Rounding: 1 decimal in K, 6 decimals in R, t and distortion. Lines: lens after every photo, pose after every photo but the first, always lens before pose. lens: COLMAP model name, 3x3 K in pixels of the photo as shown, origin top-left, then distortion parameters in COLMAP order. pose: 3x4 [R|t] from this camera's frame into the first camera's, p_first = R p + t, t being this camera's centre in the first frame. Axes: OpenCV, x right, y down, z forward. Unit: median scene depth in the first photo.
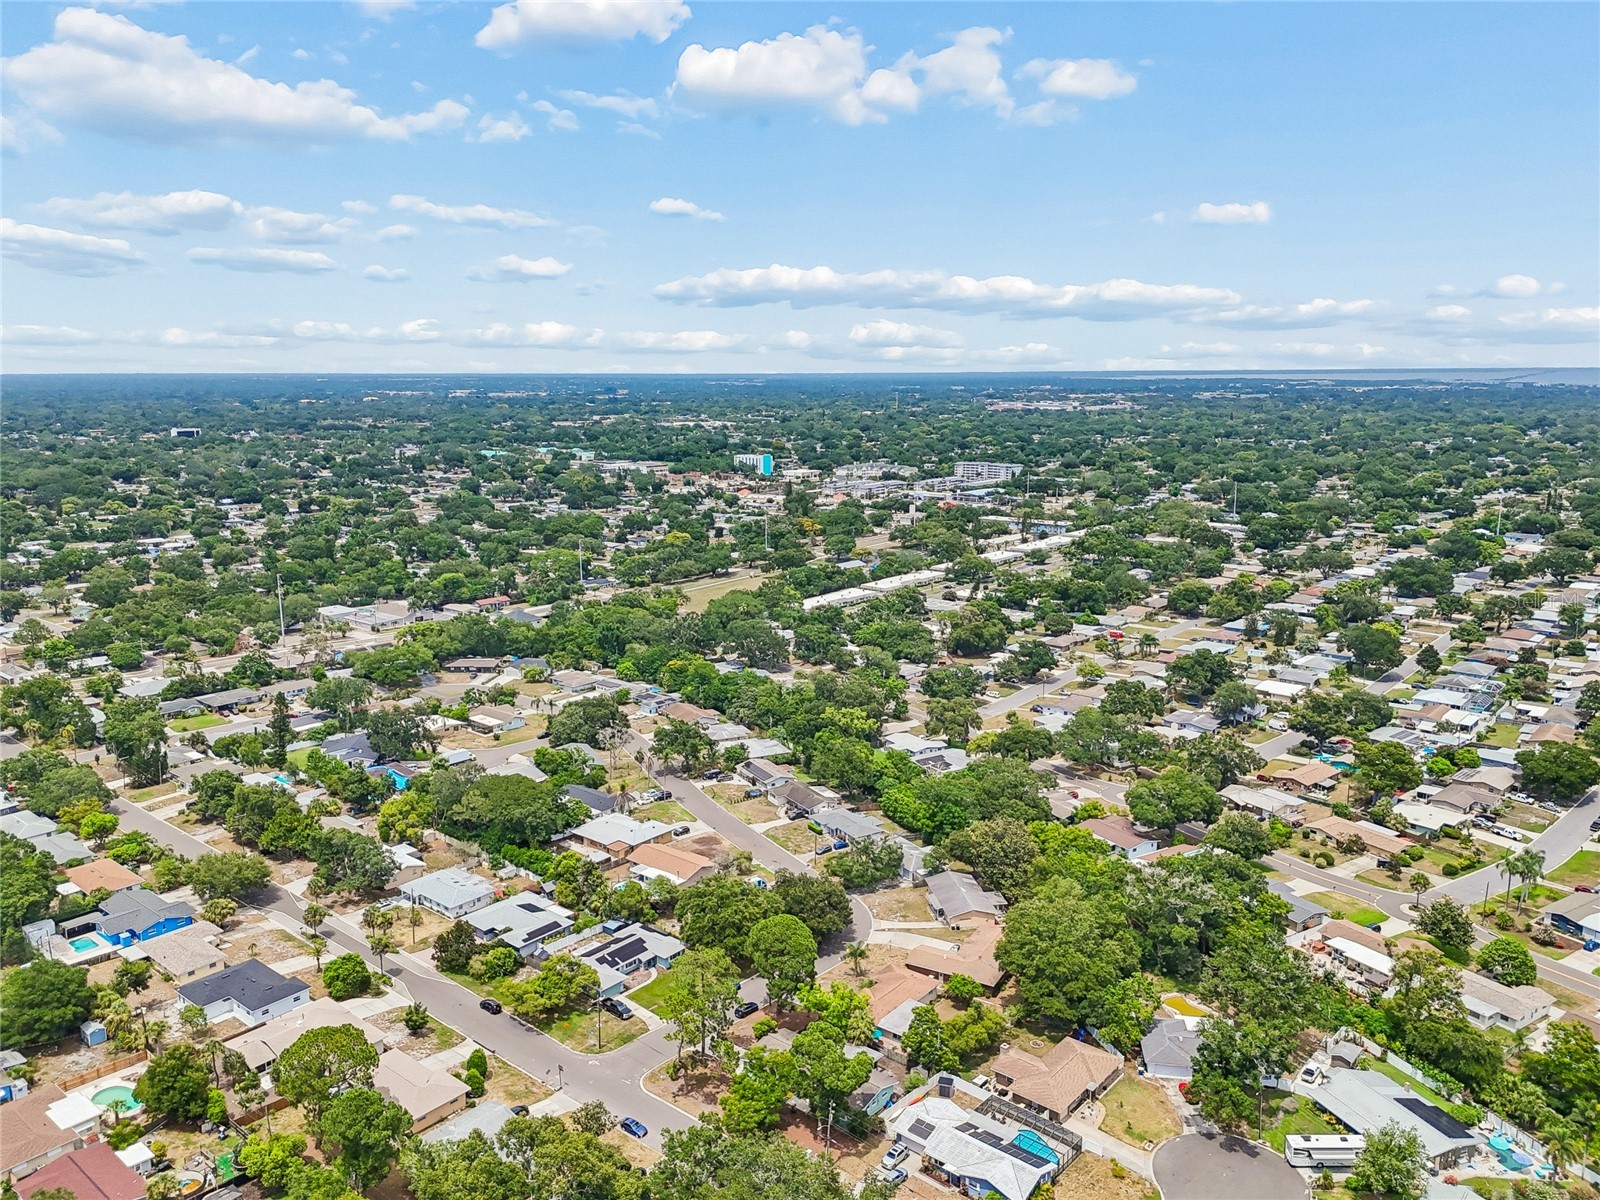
lens RADIAL K [[1137.8, 0, 833.4], [0, 1137.8, 539.0], [0, 0, 1]] dist [0.118890, -0.126964]
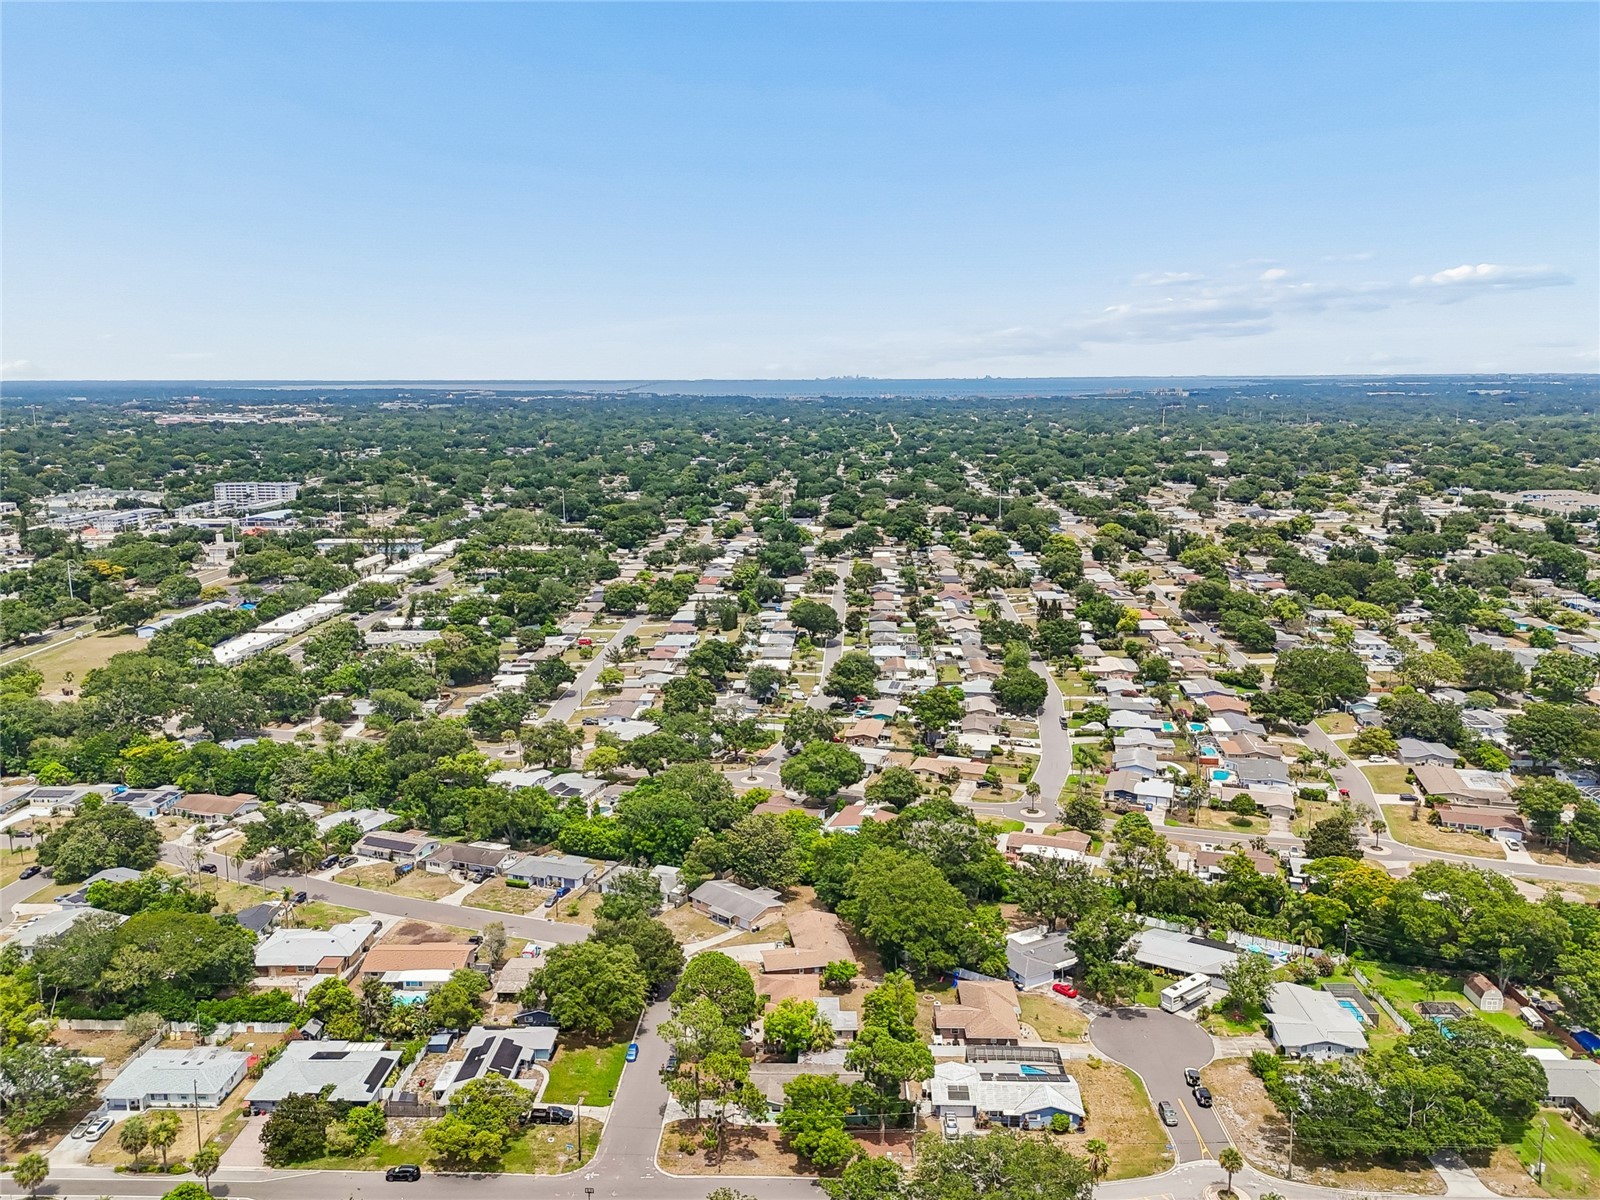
lens RADIAL K [[1154.8, 0, 798.9], [0, 1154.8, 550.5], [0, 0, 1]] dist [0.045178, -0.001302]
pose [[0.800201, -0.086893, 0.593403, -0.360630], [0.087304, 0.995786, 0.028087, -0.014790], [-0.593343, 0.029331, 0.804415, 0.126083]]
